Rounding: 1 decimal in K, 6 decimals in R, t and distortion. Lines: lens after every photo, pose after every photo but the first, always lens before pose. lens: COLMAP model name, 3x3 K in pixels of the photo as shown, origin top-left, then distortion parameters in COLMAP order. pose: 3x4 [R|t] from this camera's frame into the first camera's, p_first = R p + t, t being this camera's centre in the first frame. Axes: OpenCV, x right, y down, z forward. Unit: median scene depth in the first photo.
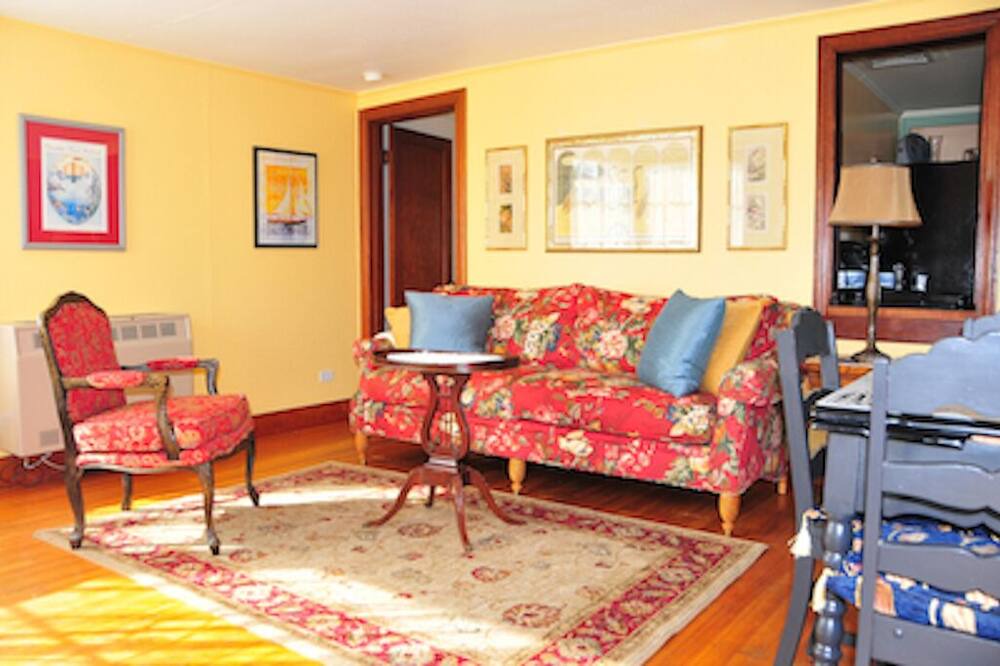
lens RADIAL K [[810.3, 0, 520.4], [0, 810.3, 338.1], [0, 0, 1]] dist [-0.135826, 0.074758]
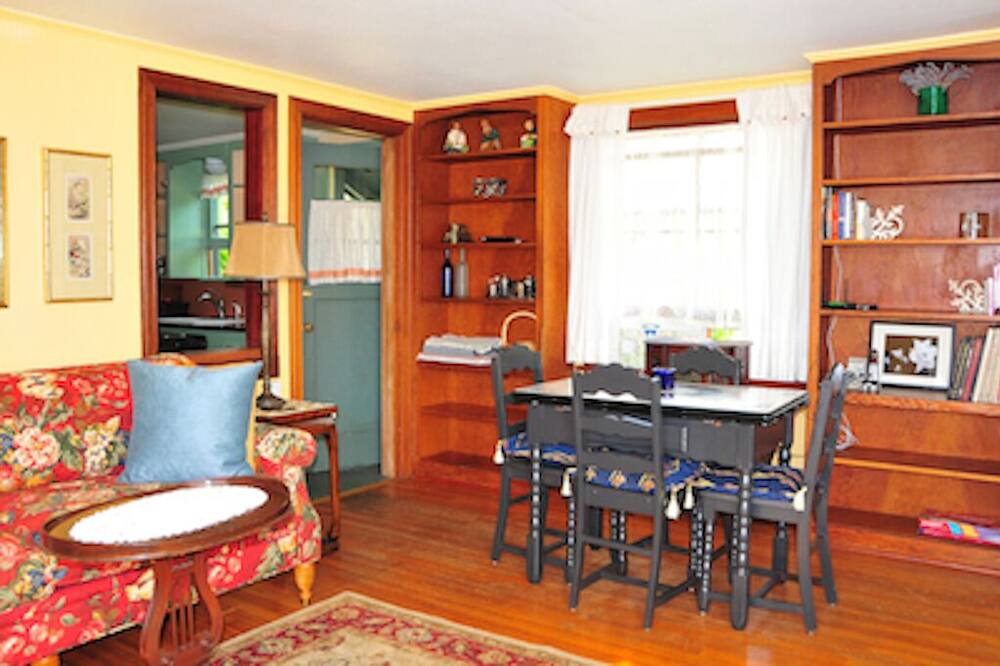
lens RADIAL K [[810.3, 0, 520.4], [0, 810.3, 338.1], [0, 0, 1]] dist [-0.135826, 0.074758]
pose [[-0.007548, -0.085264, 0.996330, -0.594027], [0.080785, 0.993049, 0.085595, -0.119805], [-0.996703, 0.081135, -0.000607, 0.623395]]
